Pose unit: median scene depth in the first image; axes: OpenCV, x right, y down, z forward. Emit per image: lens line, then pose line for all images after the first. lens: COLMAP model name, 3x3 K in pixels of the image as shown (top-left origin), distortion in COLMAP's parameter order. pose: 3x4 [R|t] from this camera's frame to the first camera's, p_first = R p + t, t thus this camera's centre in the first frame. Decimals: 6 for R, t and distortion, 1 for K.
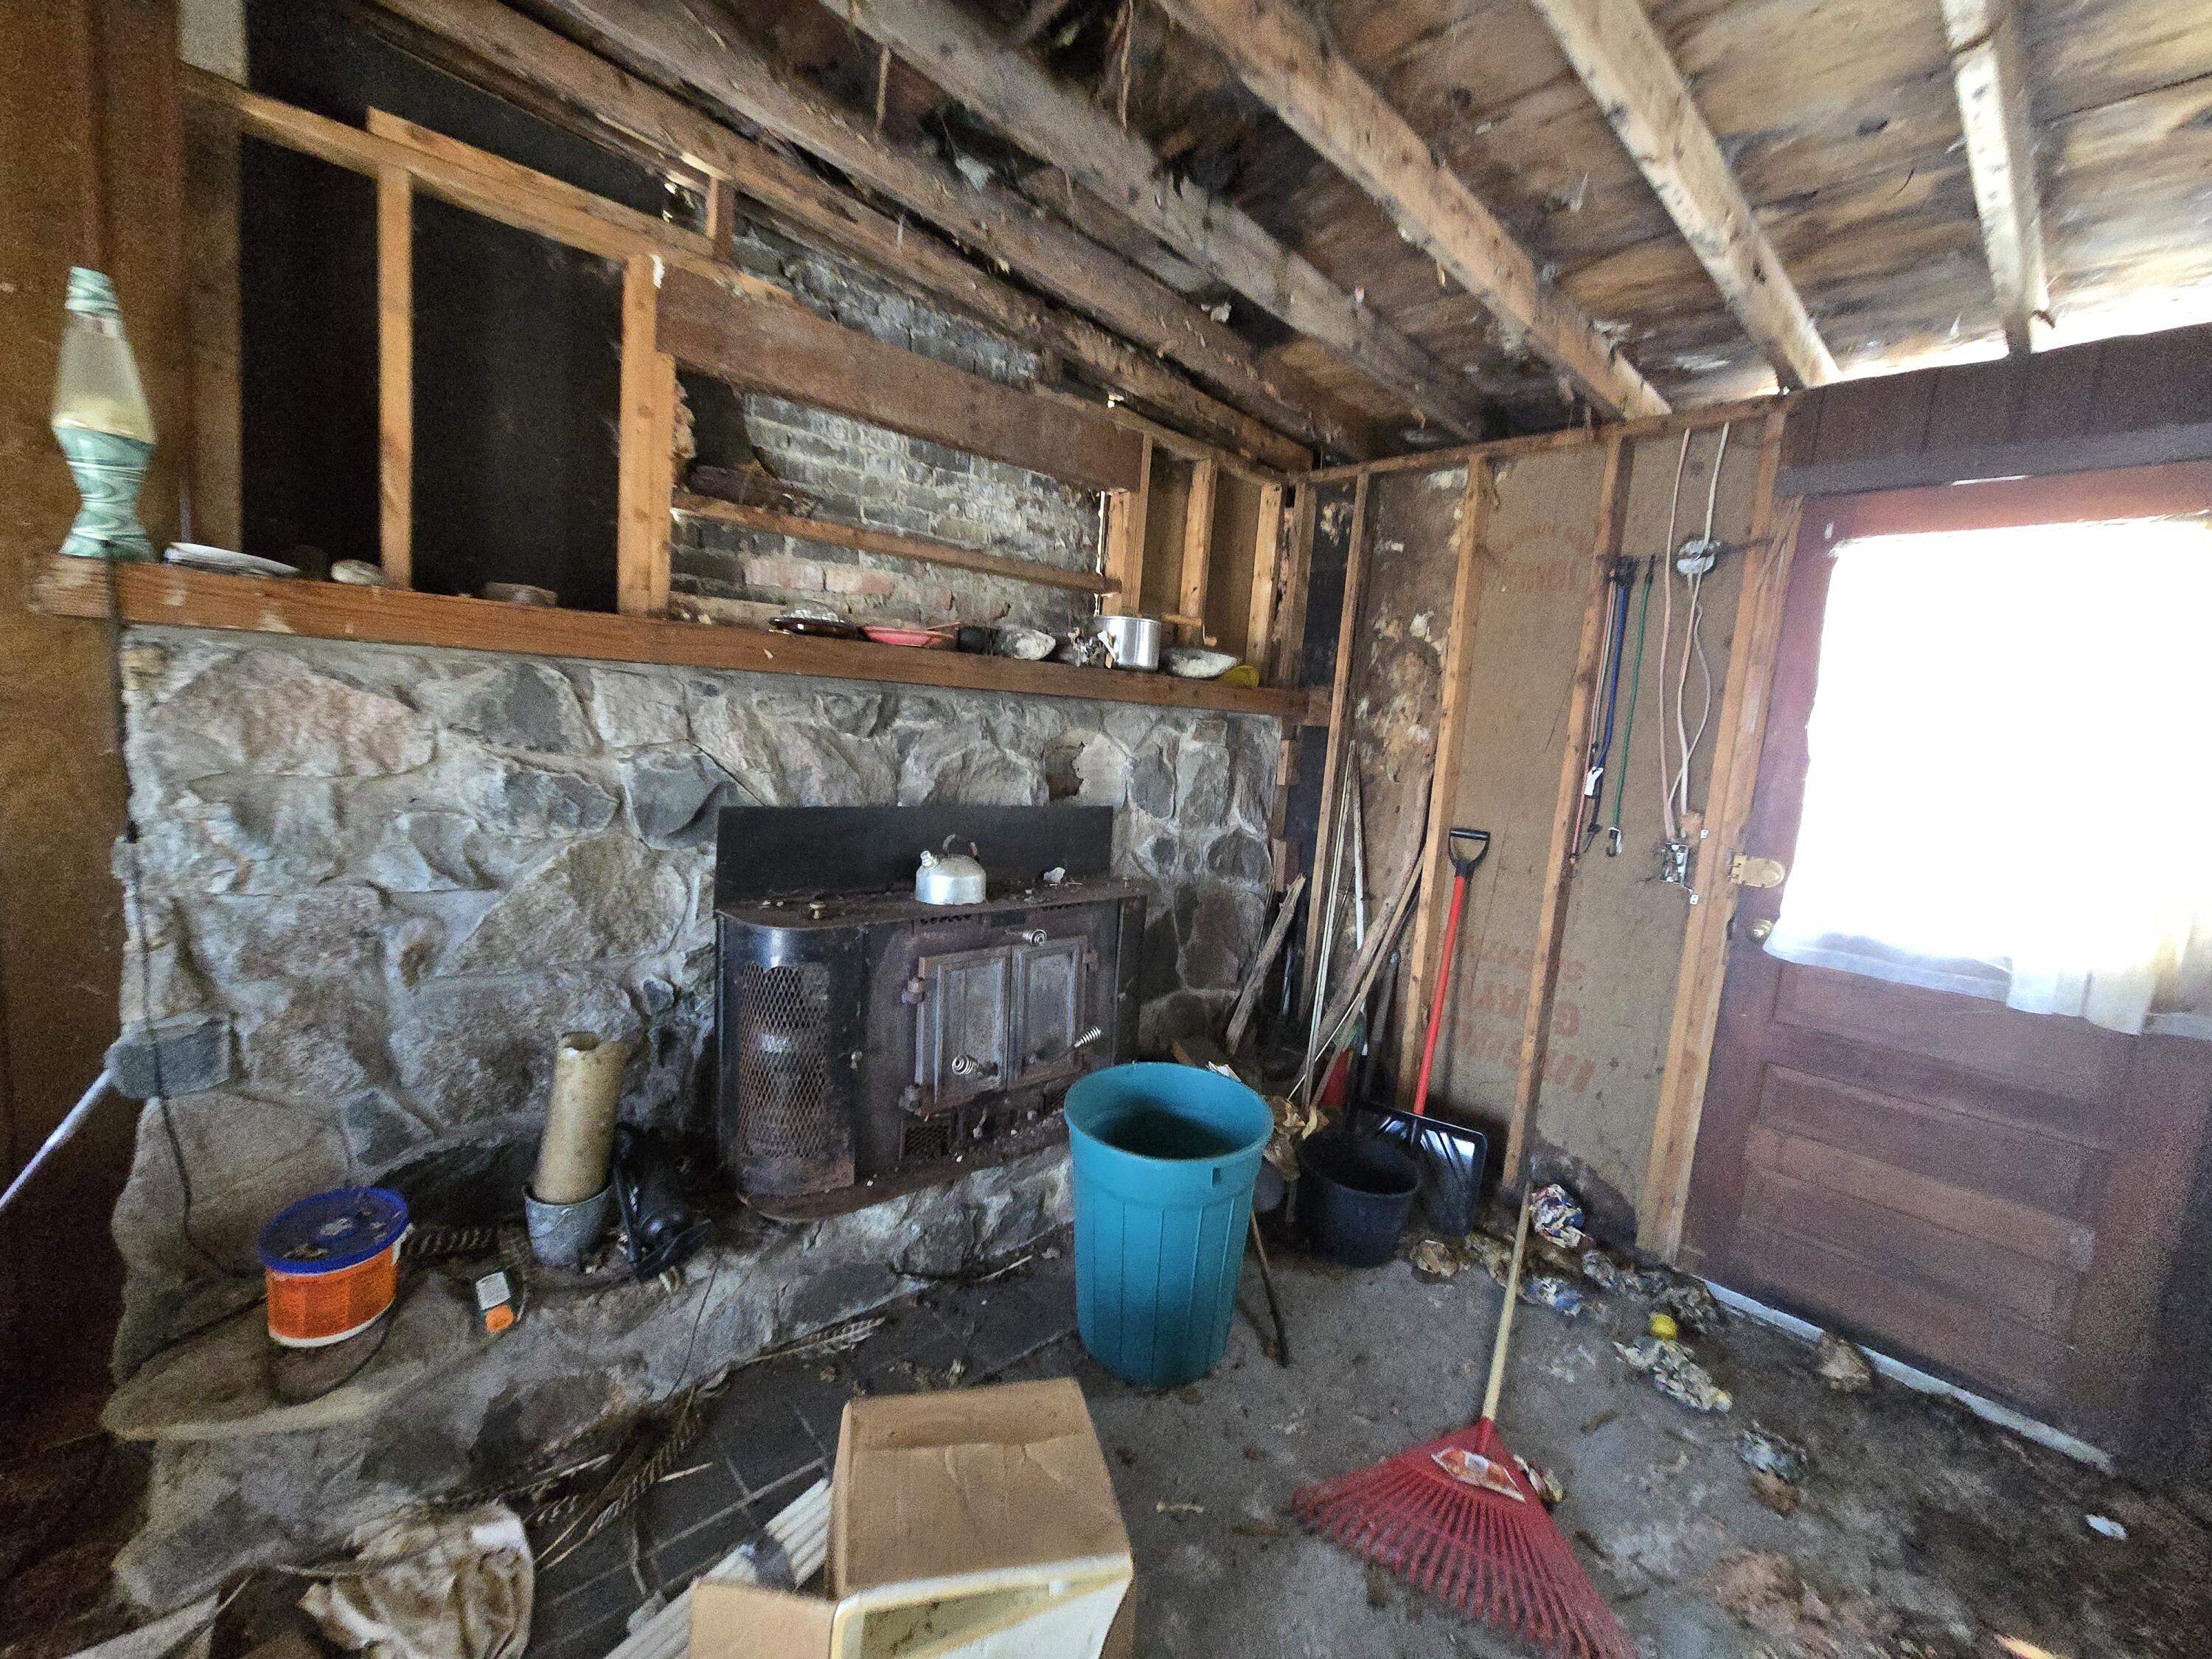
lens RADIAL K [[928.0, 0, 1061.1], [0, 928.0, 814.0], [0, 0, 1]] dist [-0.002926, 0.000213]
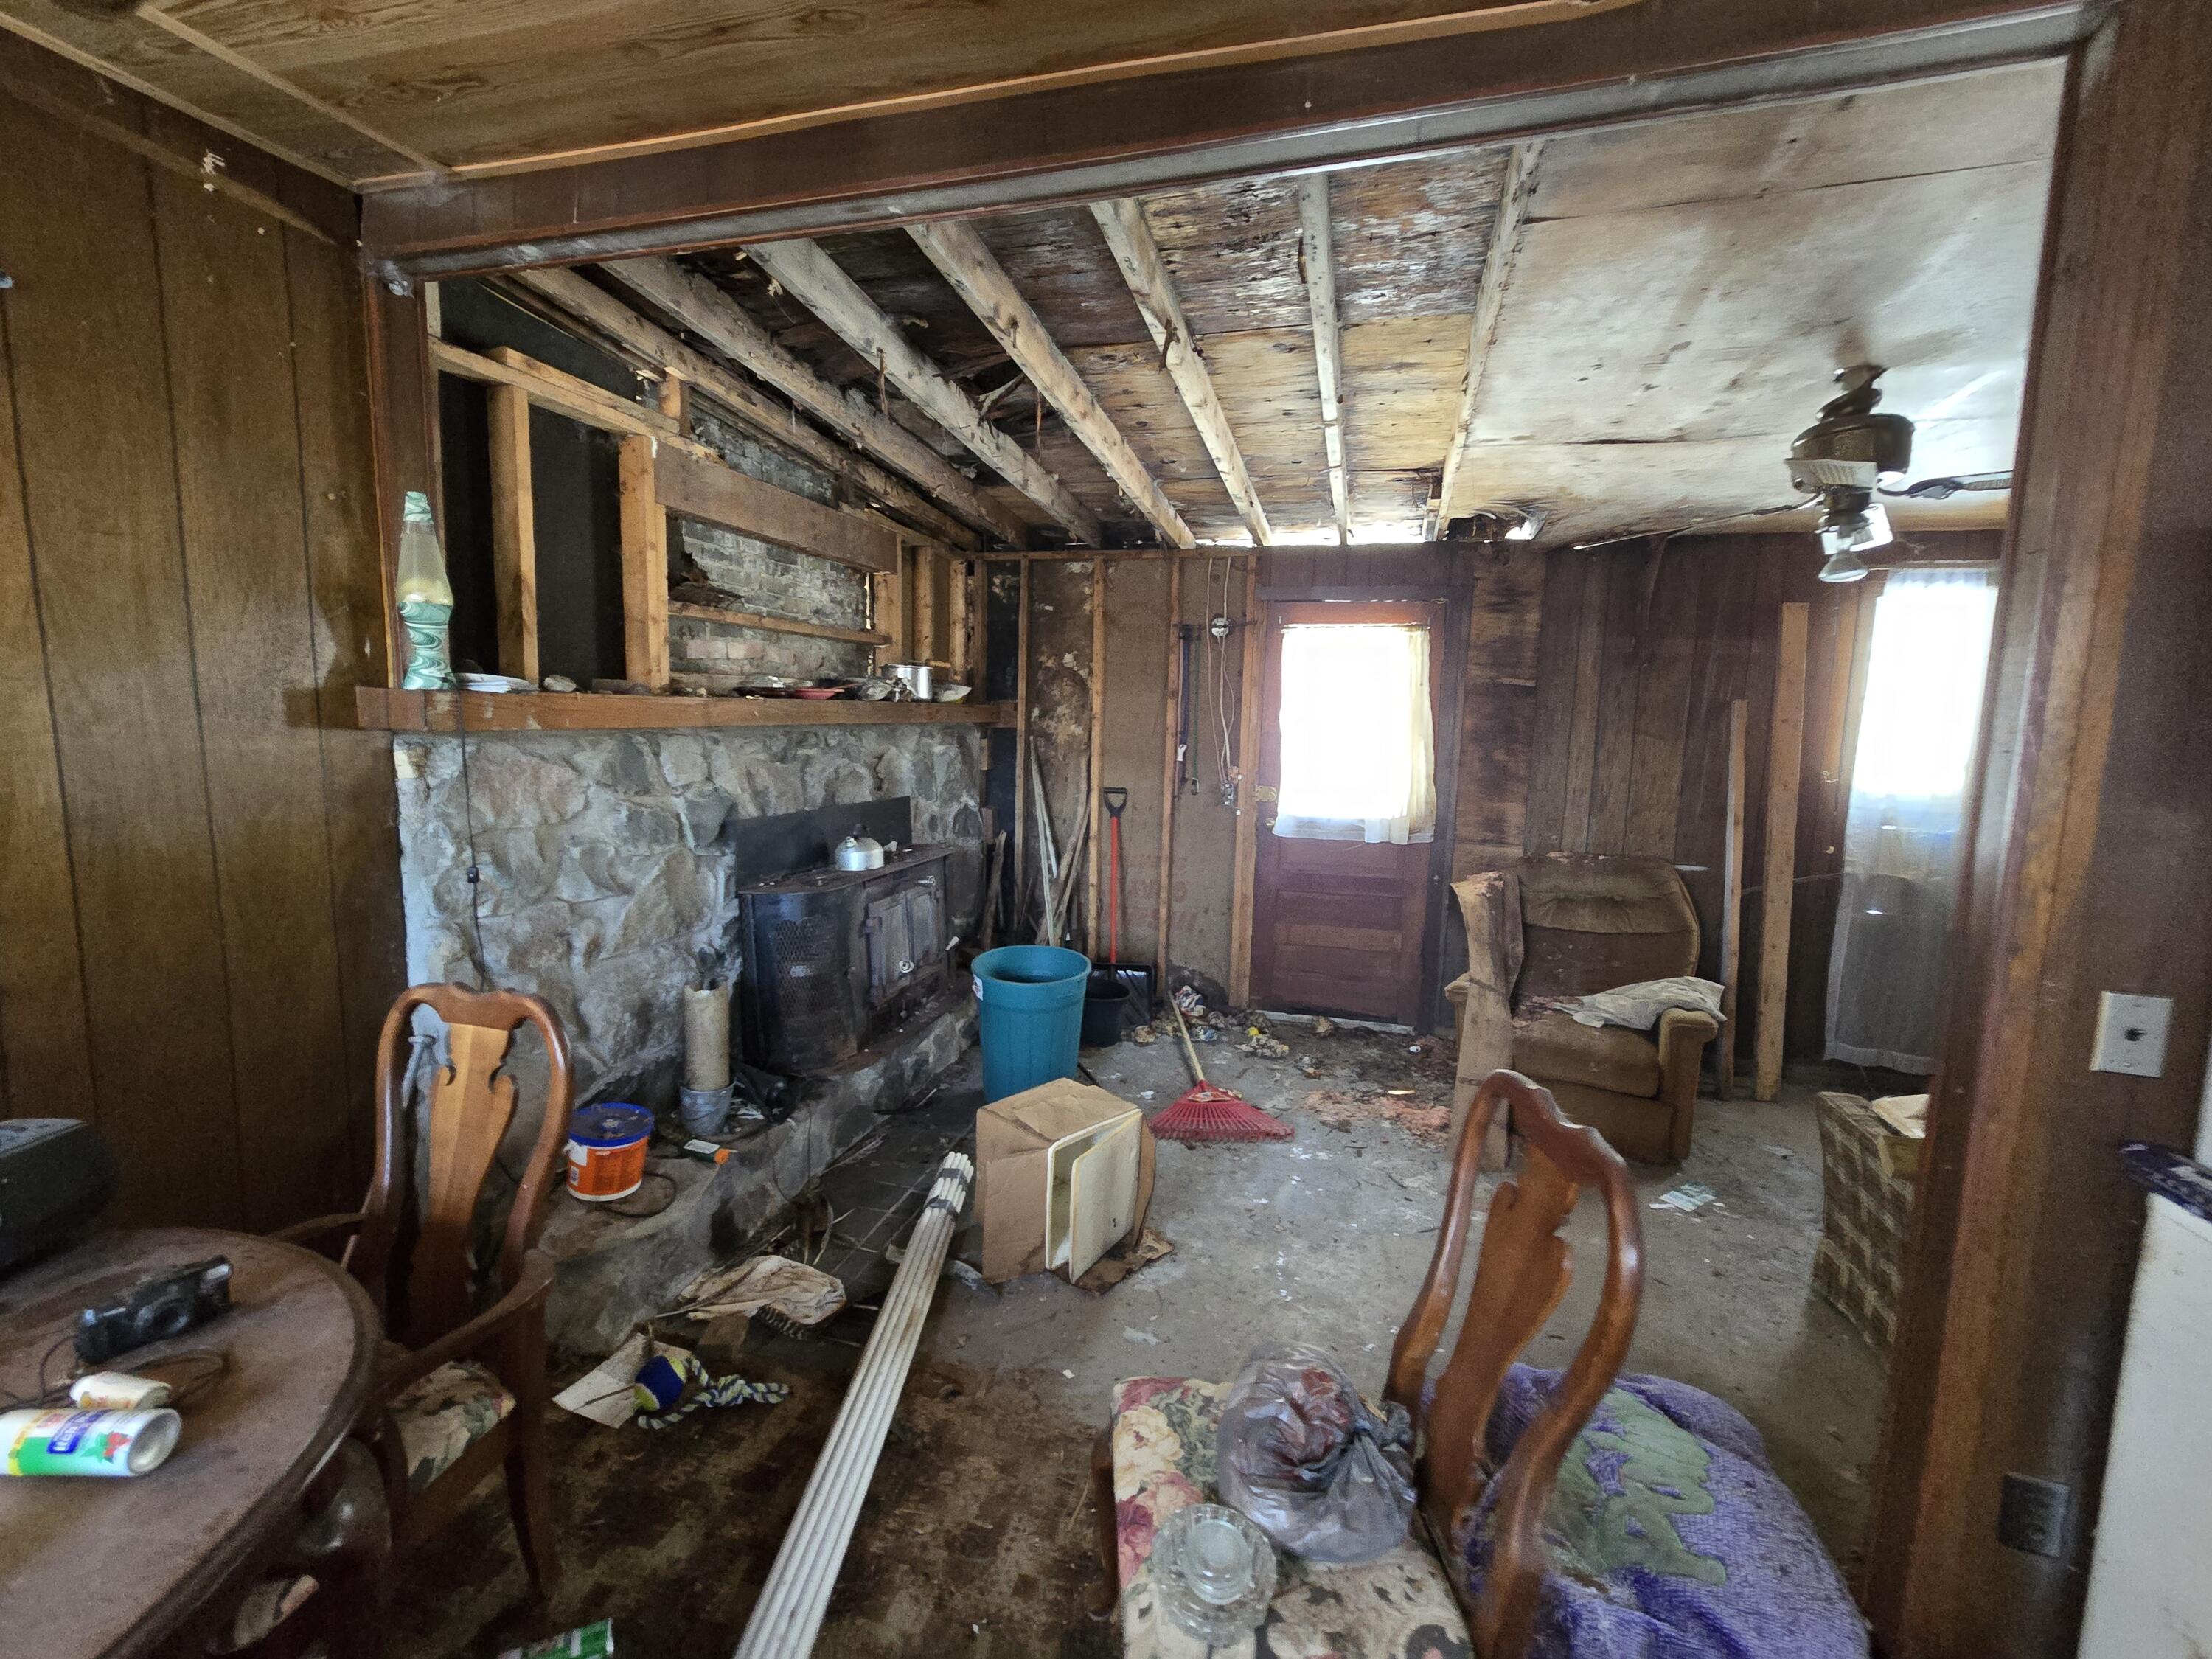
lens RADIAL K [[908.3, 0, 1099.7], [0, 908.3, 814.3], [0, 0, 1]] dist [-0.000849, 0.000317]
pose [[0.845031, -0.113982, 0.522428, -0.538232], [0.101555, 0.993445, 0.052482, -0.030128], [-0.524985, 0.008706, 0.851067, -0.433699]]
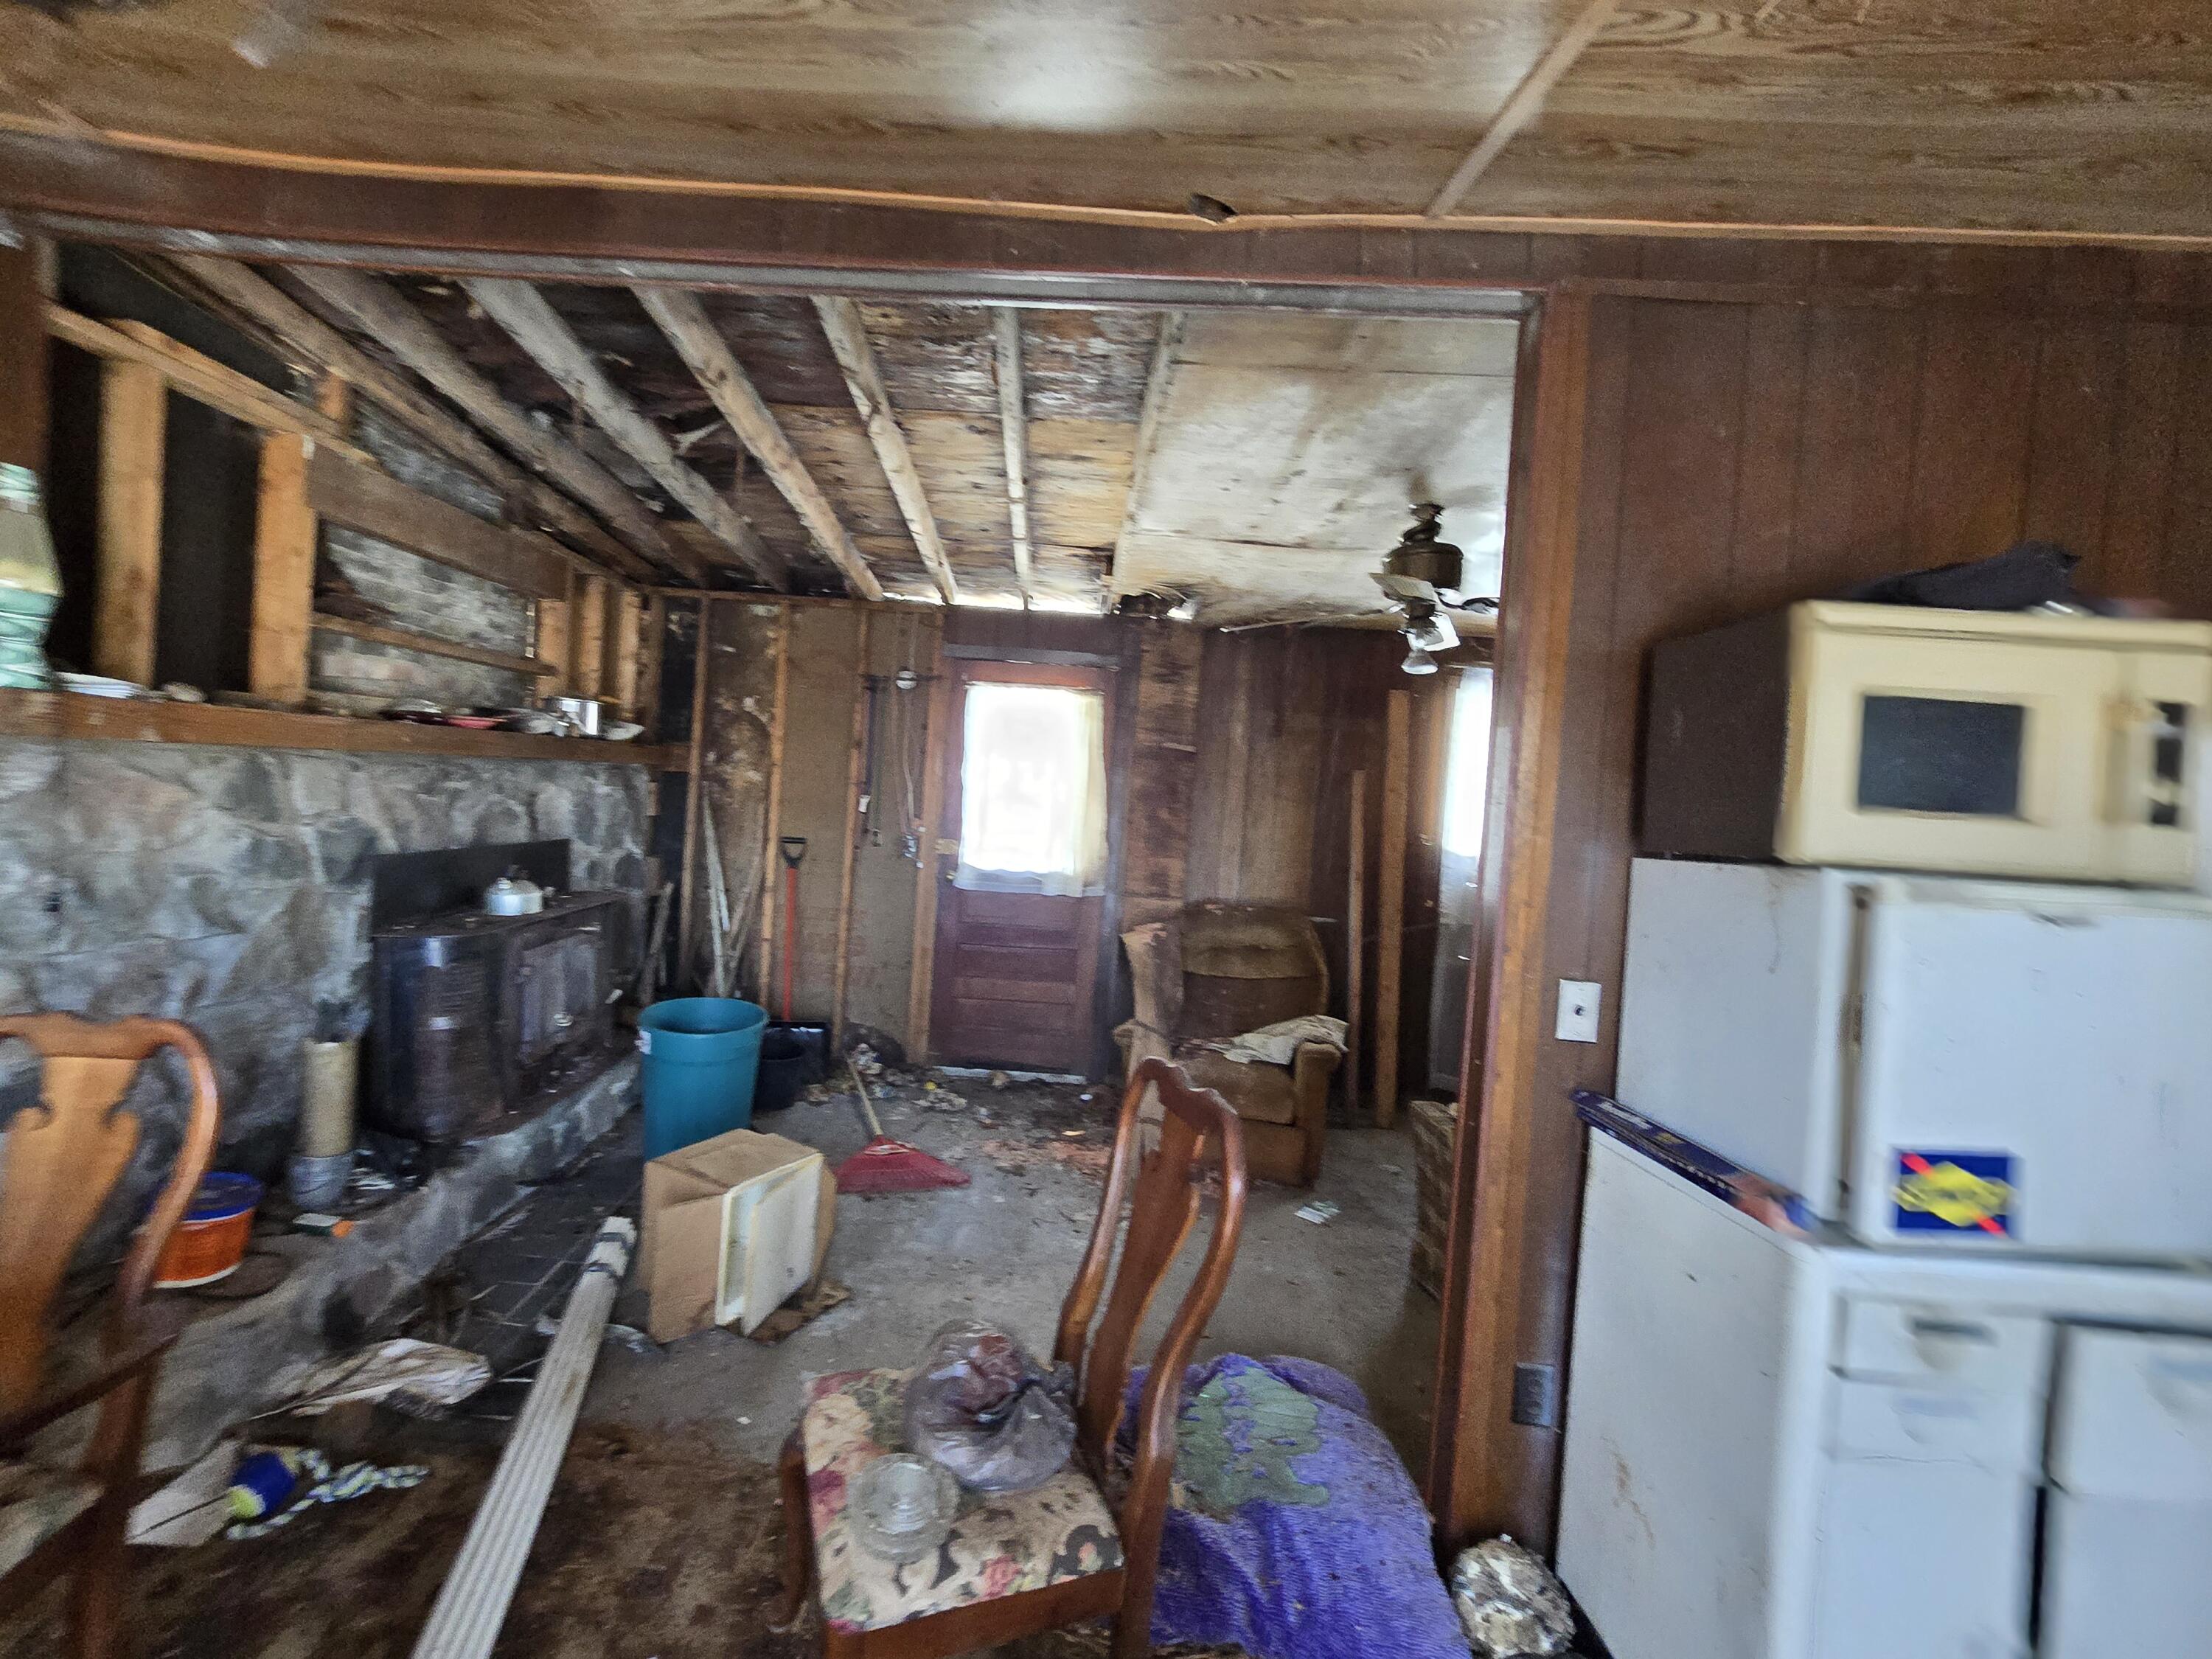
lens RADIAL K [[967.6, 0, 1002.5], [0, 967.6, 802.4], [0, 0, 1]] dist [-0.001500, 0.000413]
pose [[0.696602, -0.045538, 0.716011, -0.621497], [0.070983, 0.997462, -0.005621, -0.010417], [-0.713937, 0.054741, 0.698066, -0.508205]]
